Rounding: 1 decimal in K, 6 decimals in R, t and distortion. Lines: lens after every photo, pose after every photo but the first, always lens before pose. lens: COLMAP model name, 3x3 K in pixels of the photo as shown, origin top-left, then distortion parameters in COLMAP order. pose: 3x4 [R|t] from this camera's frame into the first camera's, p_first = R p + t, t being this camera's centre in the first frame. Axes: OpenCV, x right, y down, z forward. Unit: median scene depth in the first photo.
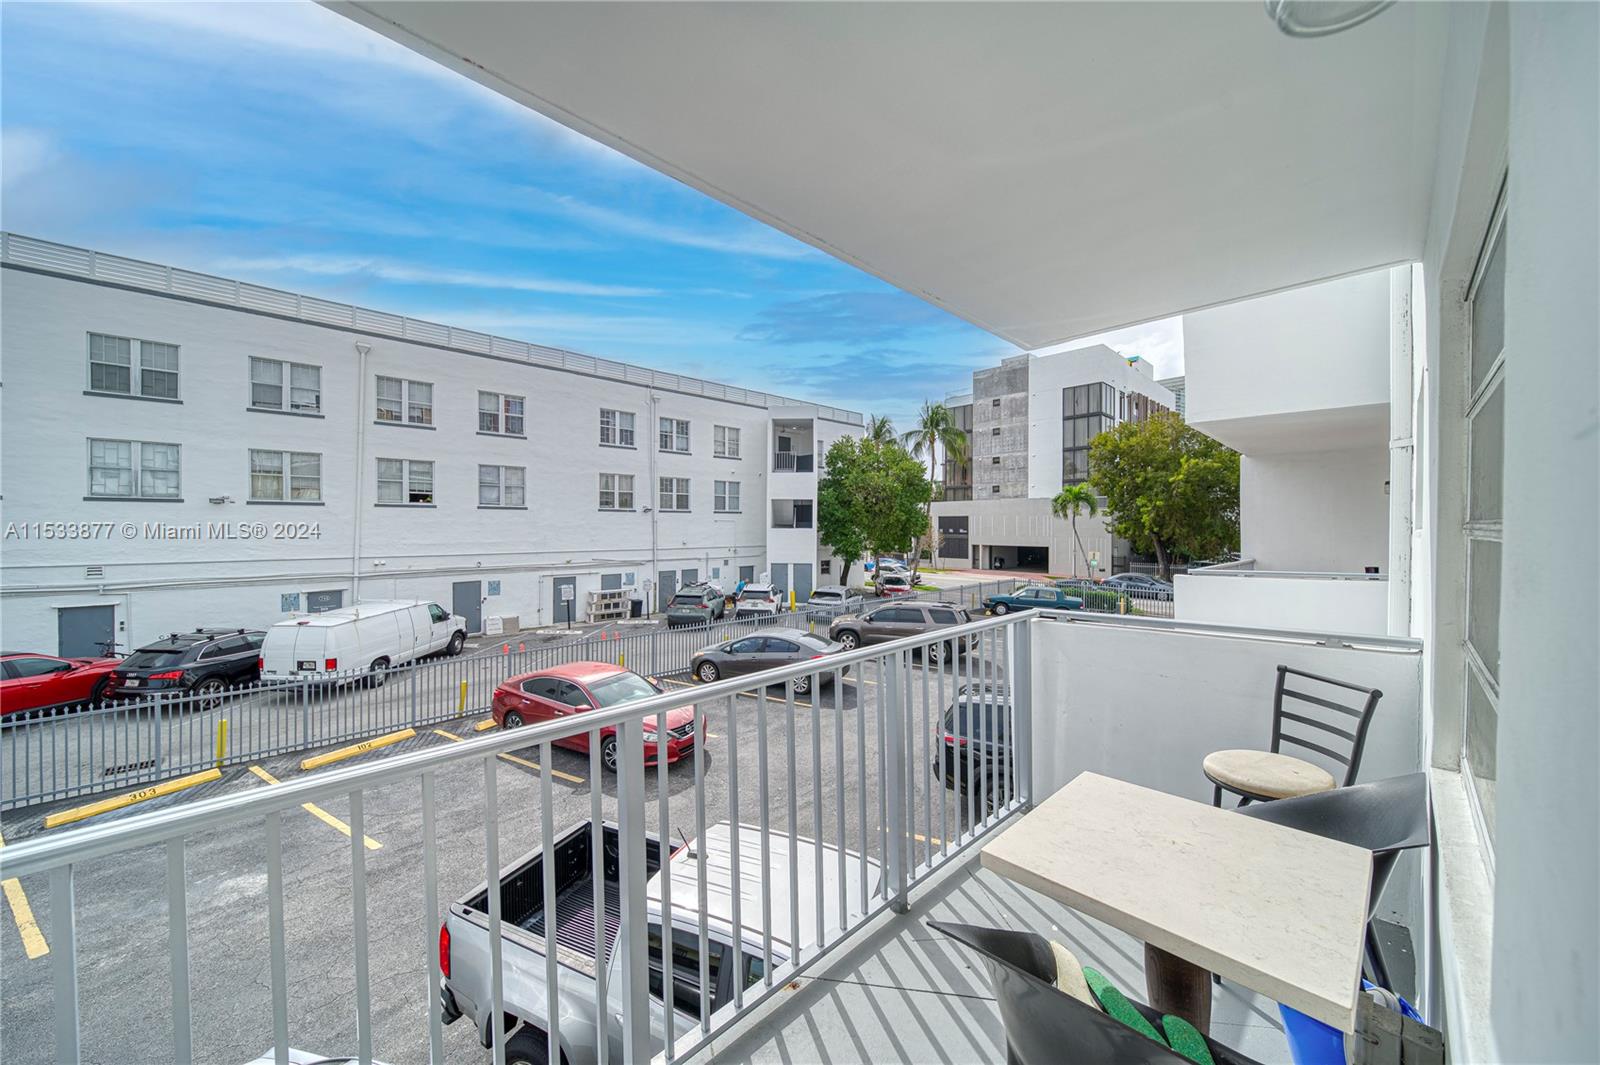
lens RADIAL K [[560.0, 0, 800.7], [0, 560.0, 530.7], [0, 0, 1]] dist [0.000200, -0.001146]
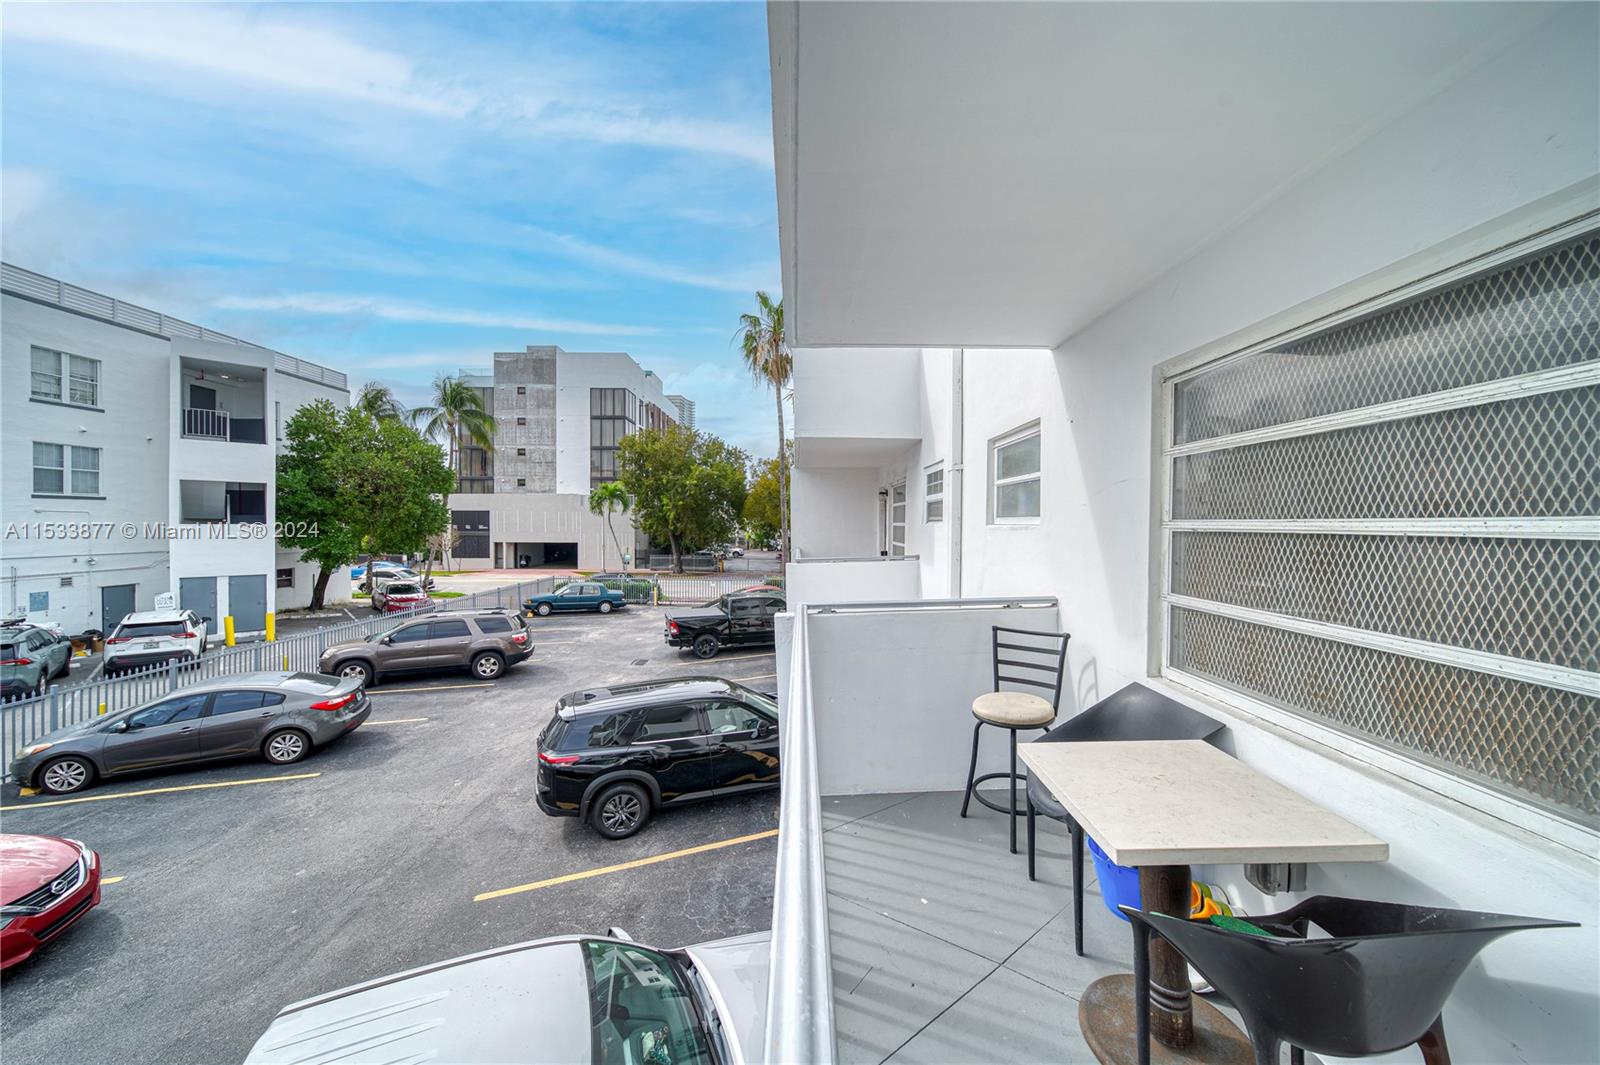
lens RADIAL K [[560.0, 0, 798.9], [0, 560.0, 530.5], [0, 0, 1]] dist [0.000200, -0.001146]
pose [[0.684820, -0.007892, 0.728669, -0.040125], [0.002969, 0.999963, 0.008040, -0.000157], [-0.728706, -0.003343, 0.684818, 0.038147]]
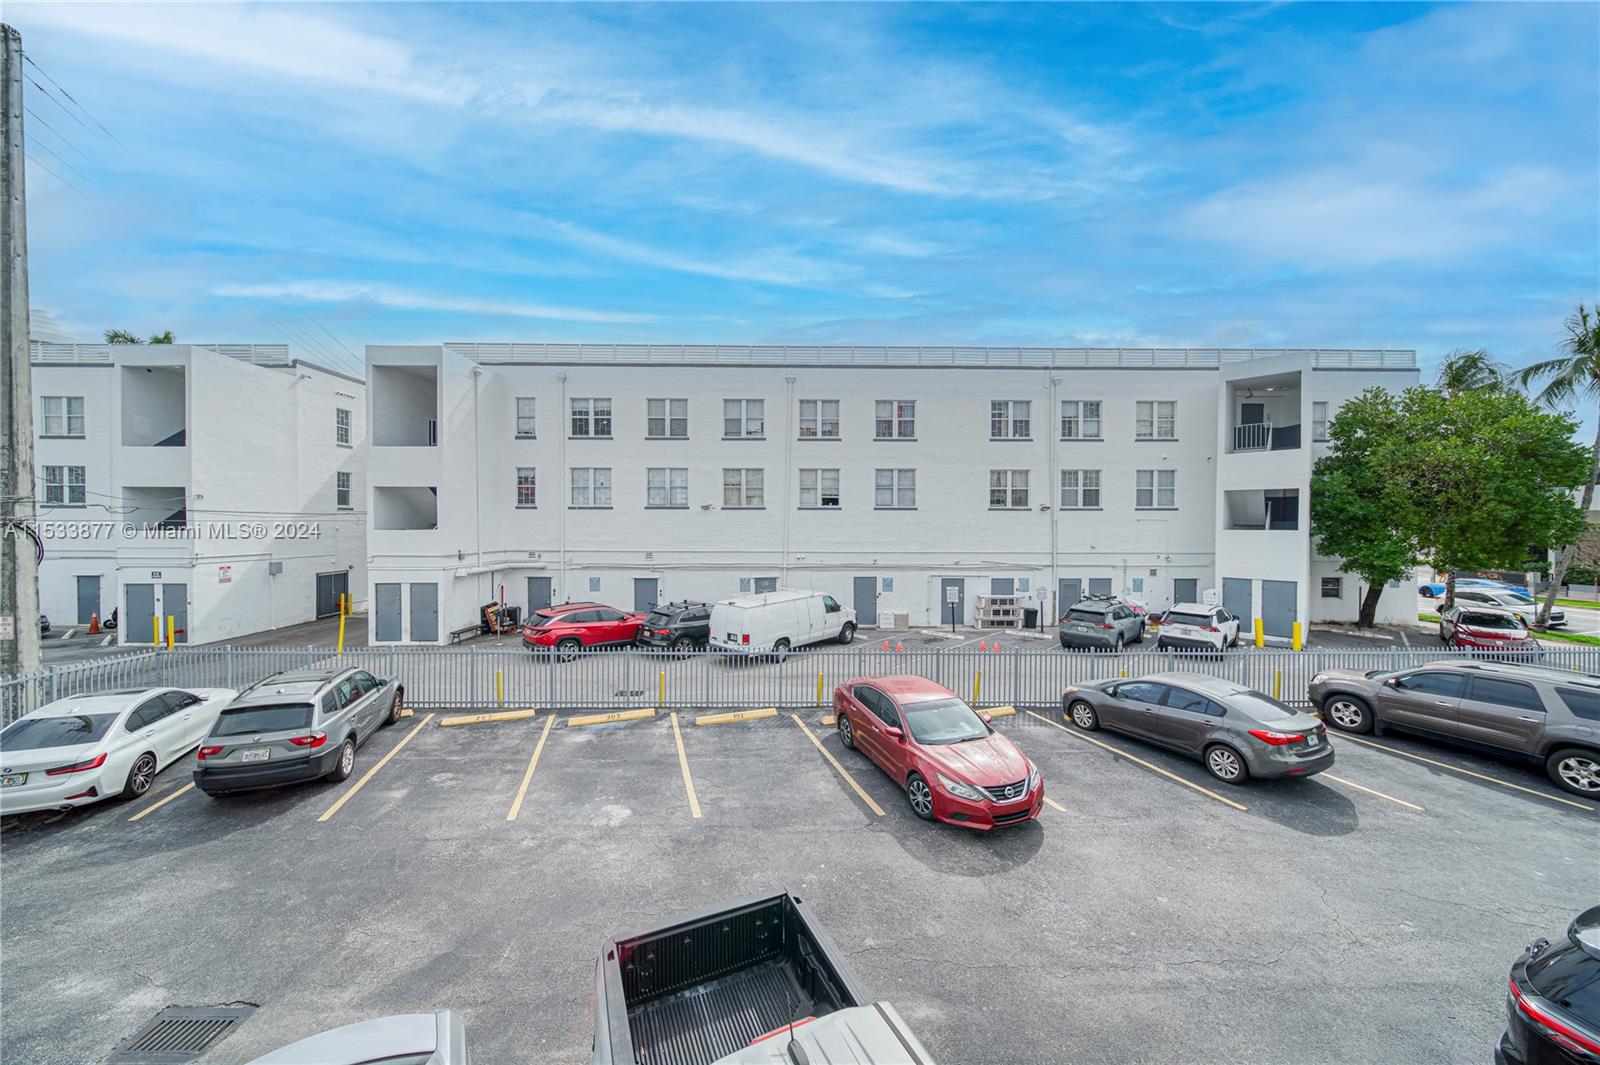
lens RADIAL K [[560.0, 0, 799.5], [0, 560.0, 530.0], [0, 0, 1]] dist [0.000200, -0.001146]
pose [[0.735425, 0.007421, -0.677566, 0.043283], [-0.007226, 0.999969, 0.003108, -0.002817], [0.677568, 0.002611, 0.735456, 0.097050]]
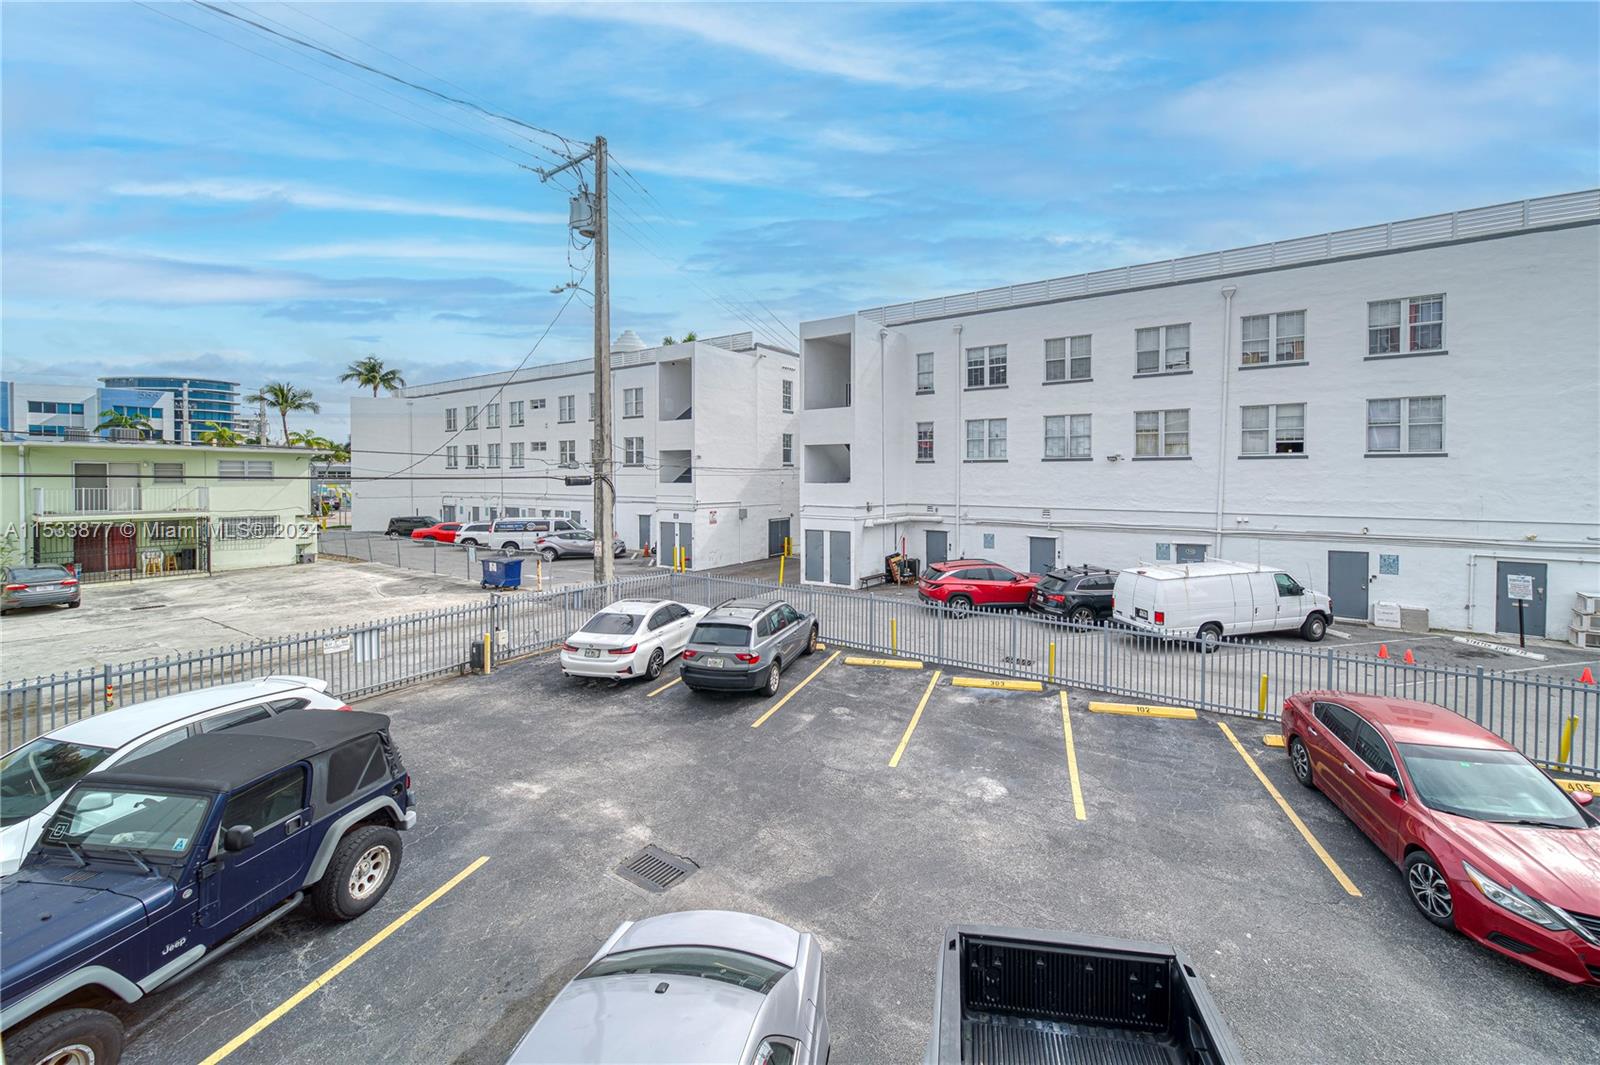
lens RADIAL K [[606.9, 0, 867.4], [0, 606.9, 484.4], [0, 0, 1]] dist [-0.000208, -0.001053]
pose [[0.258257, 0.009399, -0.966031, 0.042888], [-0.009962, 0.999925, 0.007065, -0.001880], [0.966025, 0.007799, 0.258331, 0.115596]]
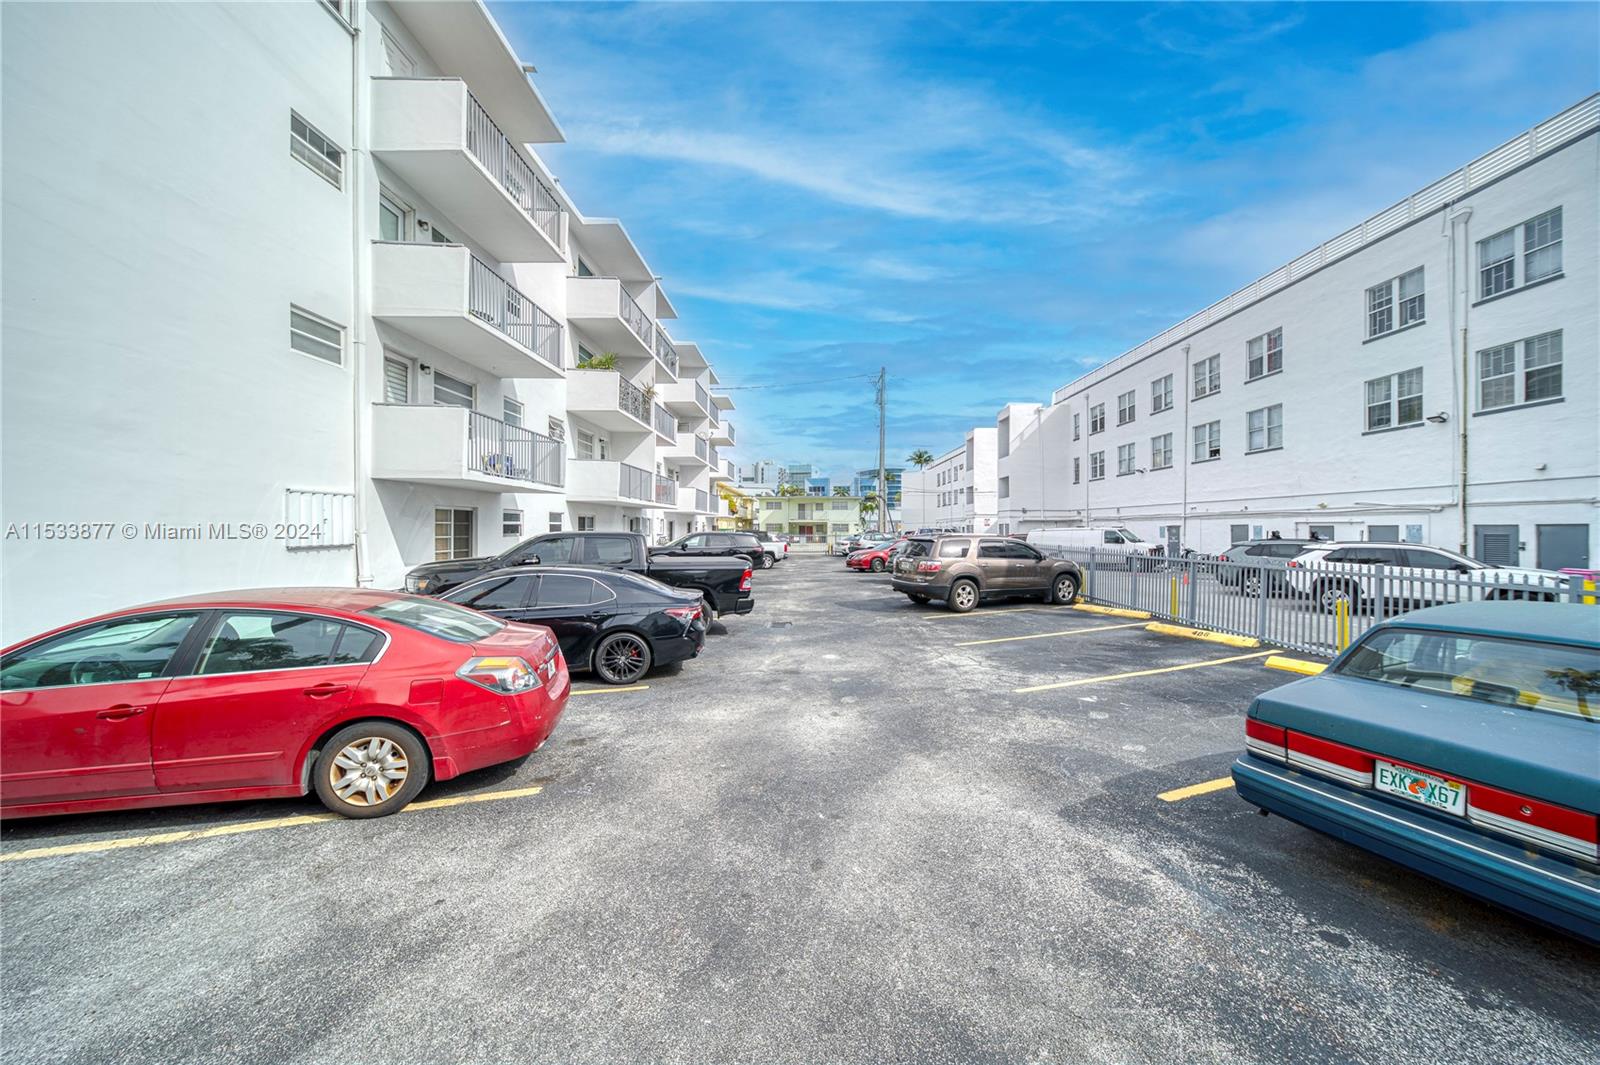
lens RADIAL K [[558.1, 0, 801.9], [0, 558.1, 530.0], [0, 0, 1]] dist [-0.001869, -0.000287]
pose [[-0.702216, -0.000014, -0.711964, 0.666748], [-0.008047, 0.999936, 0.007918, 0.087881], [0.711919, 0.011289, -0.702171, 1.019994]]
